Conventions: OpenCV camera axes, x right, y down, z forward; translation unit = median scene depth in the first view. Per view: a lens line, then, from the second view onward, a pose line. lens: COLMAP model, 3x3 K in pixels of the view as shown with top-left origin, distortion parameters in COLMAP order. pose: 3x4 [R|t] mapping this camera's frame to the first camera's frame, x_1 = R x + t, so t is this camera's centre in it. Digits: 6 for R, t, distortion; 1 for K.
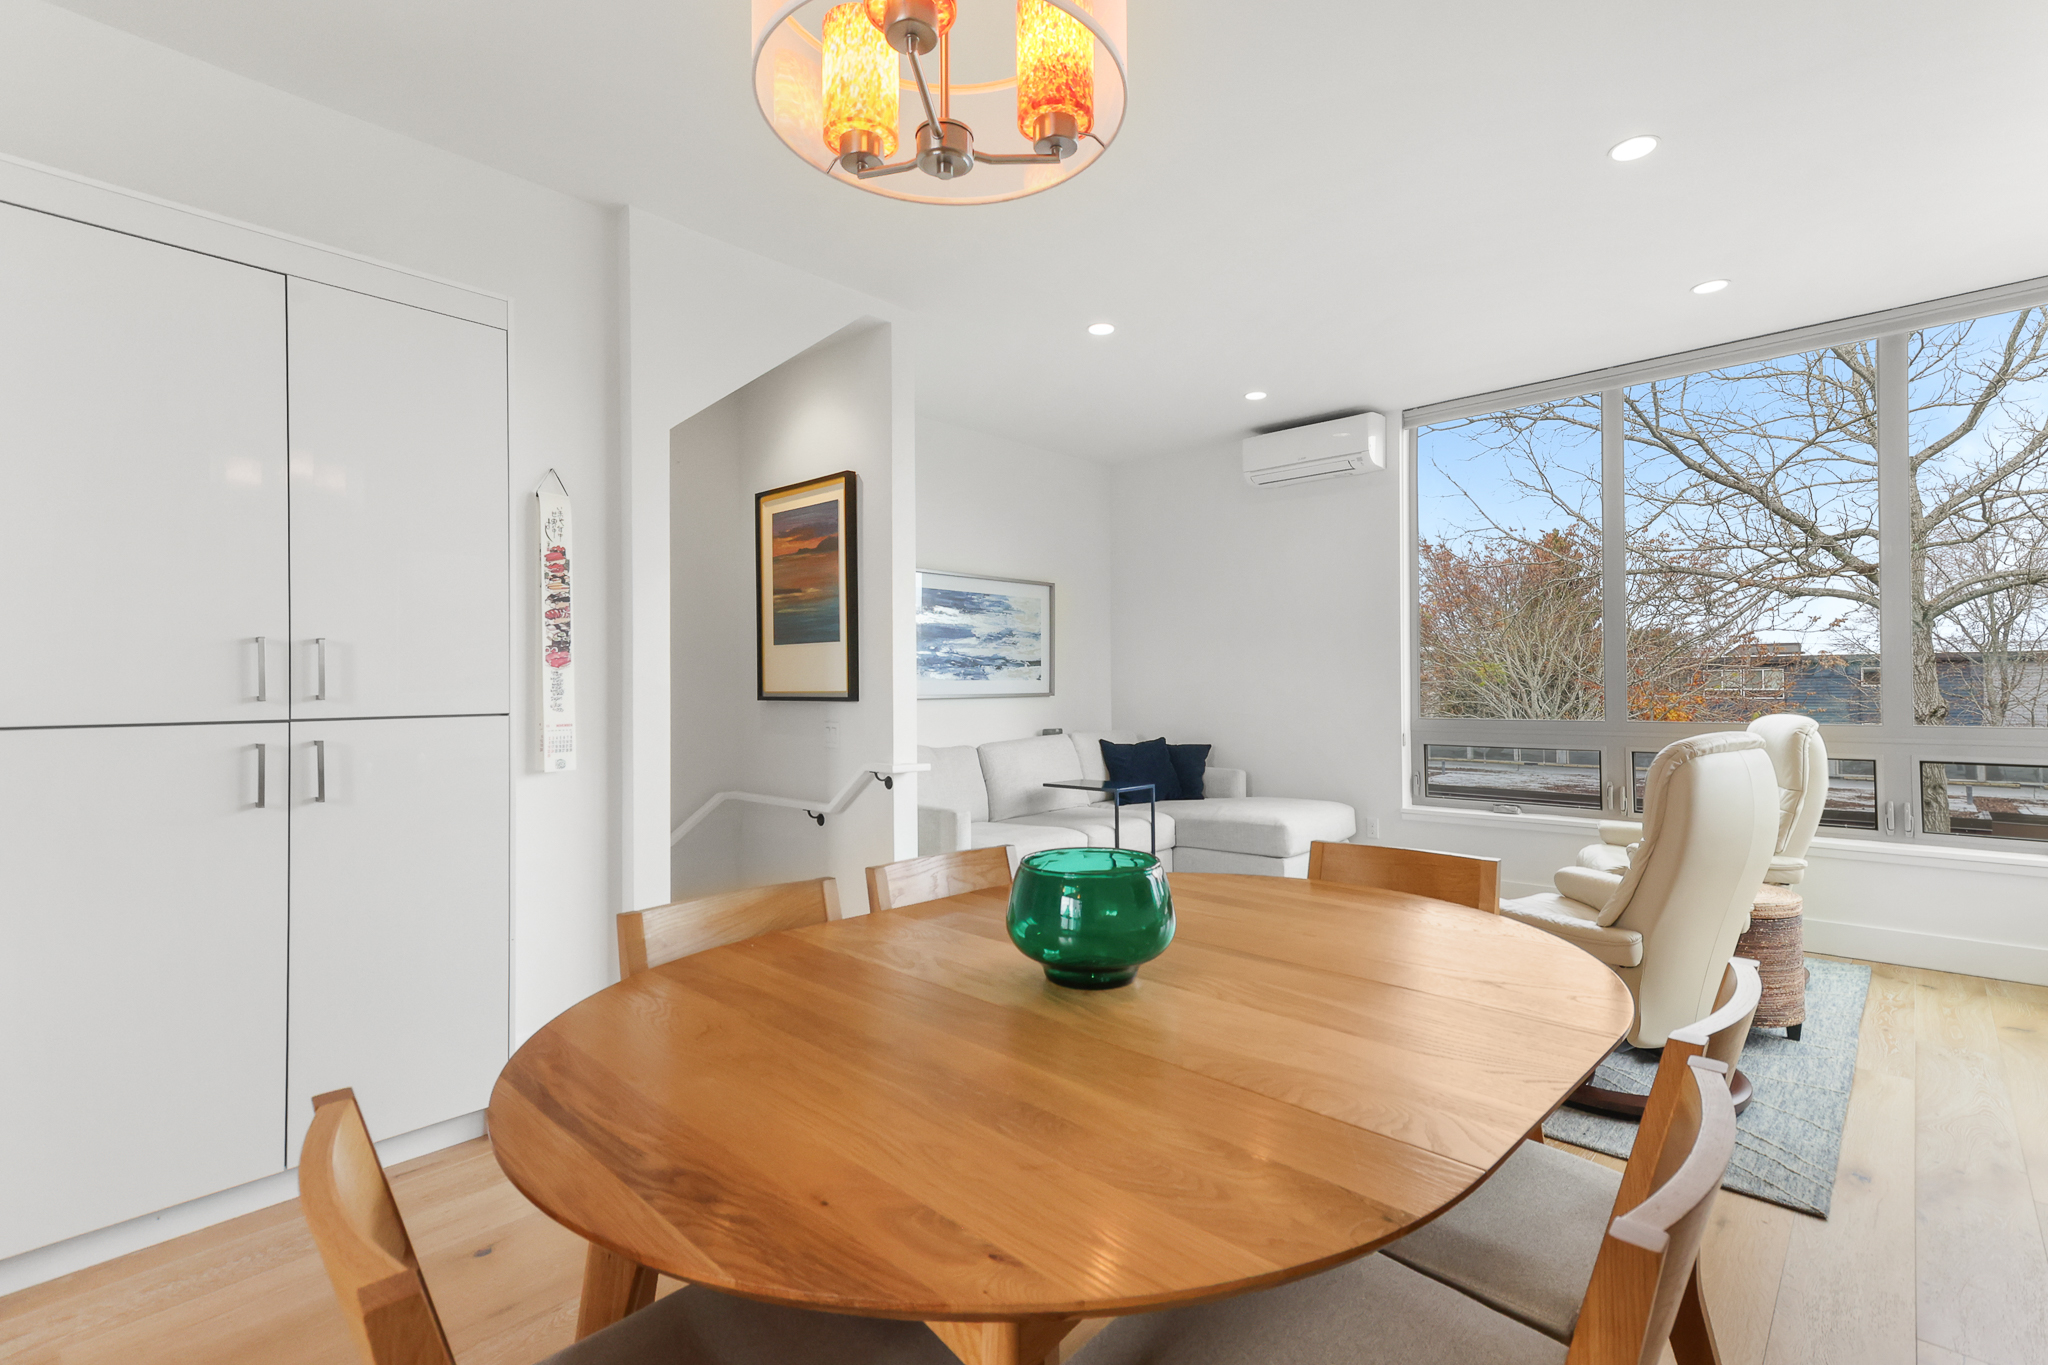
lens RADIAL K [[944.1, 0, 1062.5], [0, 944.1, 675.8], [0, 0, 1]] dist [0.018716, 0.000410]
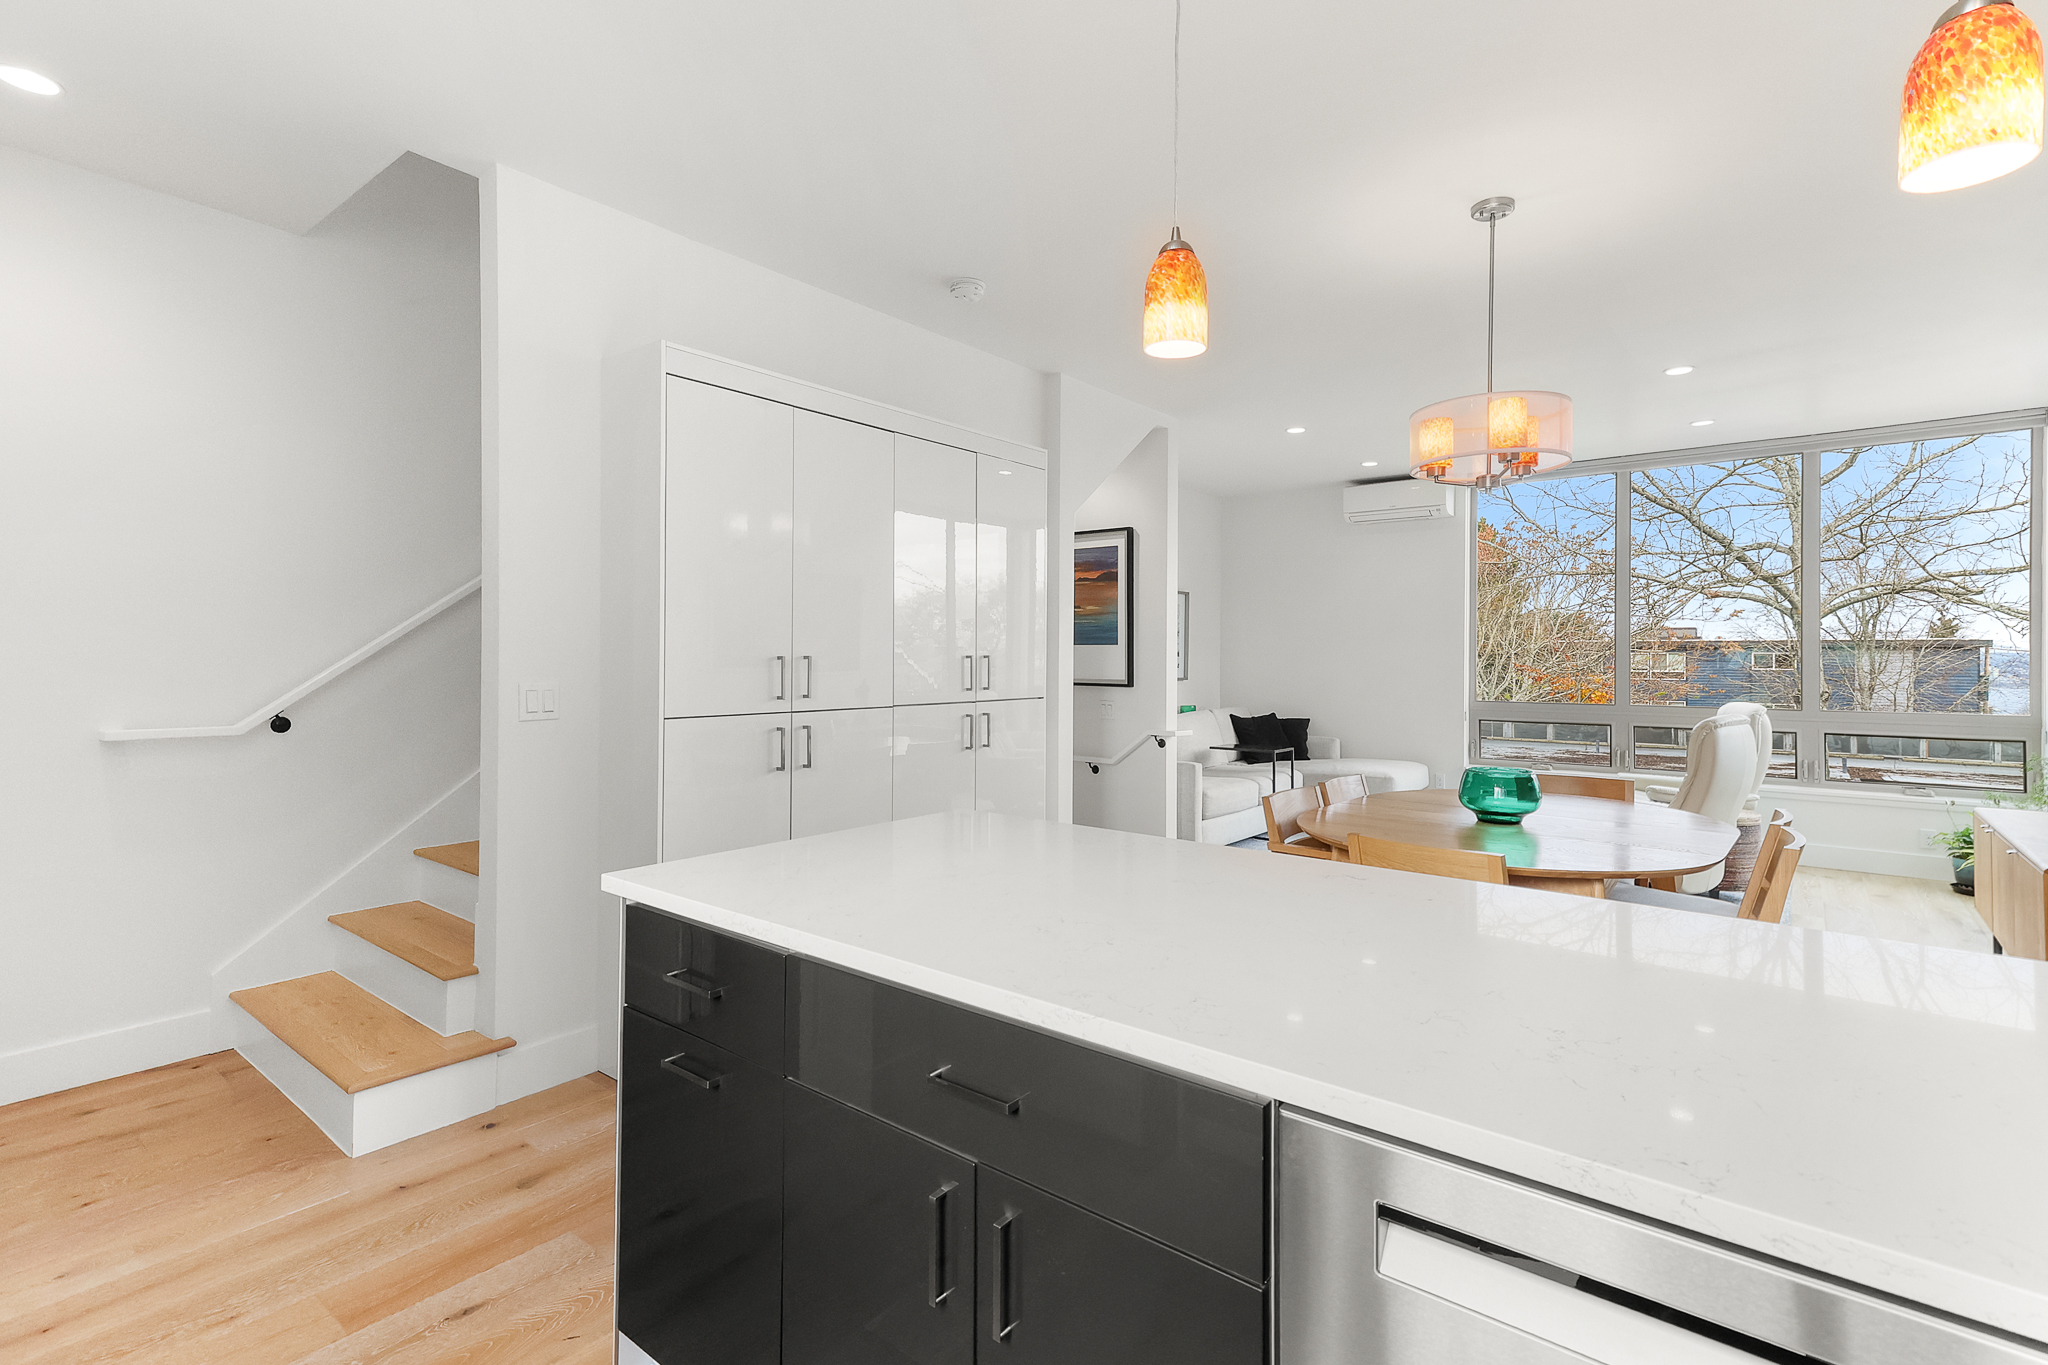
lens RADIAL K [[944.1, 0, 1065.9], [0, 944.1, 652.8], [0, 0, 1]] dist [0.018716, 0.000410]
pose [[0.997101, 0.012138, 0.075117, -0.156207], [-0.012447, 0.999916, 0.003652, -0.010448], [-0.075066, -0.004577, 0.997168, -0.156177]]
